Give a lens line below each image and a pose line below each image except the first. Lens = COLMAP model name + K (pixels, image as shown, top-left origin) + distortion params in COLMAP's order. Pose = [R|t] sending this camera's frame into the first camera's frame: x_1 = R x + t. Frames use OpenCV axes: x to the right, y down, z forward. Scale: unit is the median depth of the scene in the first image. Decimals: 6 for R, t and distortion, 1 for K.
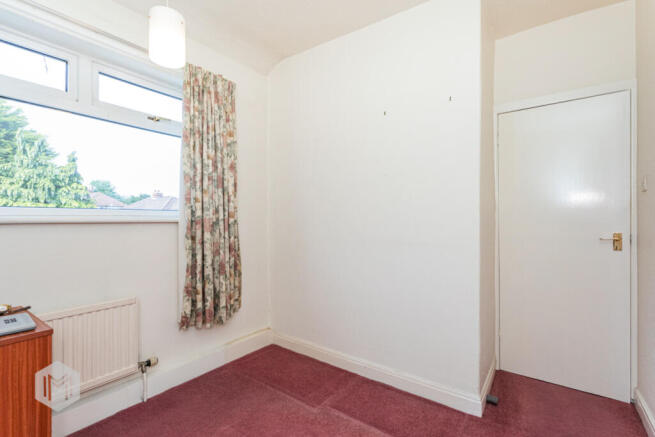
lens RADIAL K [[311.8, 0, 327.5], [0, 311.8, 218.5], [0, 0, 1]] dist [0.002628, 0.000574]
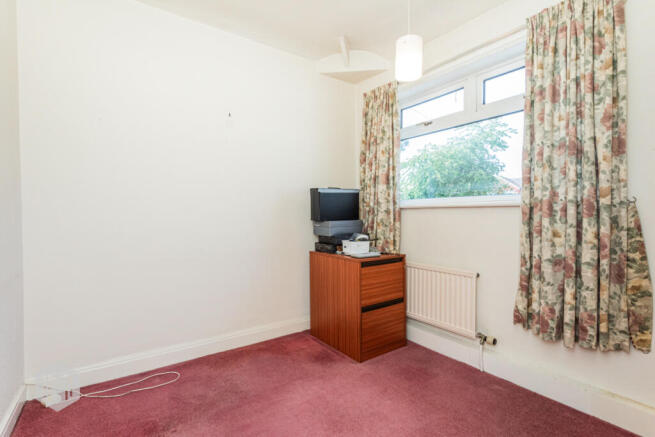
lens RADIAL K [[311.8, 0, 327.5], [0, 311.8, 218.5], [0, 0, 1]] dist [0.002628, 0.000574]
pose [[-0.319577, 0.015551, -0.947433, 0.554296], [0.004569, 0.999879, 0.014871, 0.032727], [0.947549, 0.000423, -0.319609, 0.770611]]
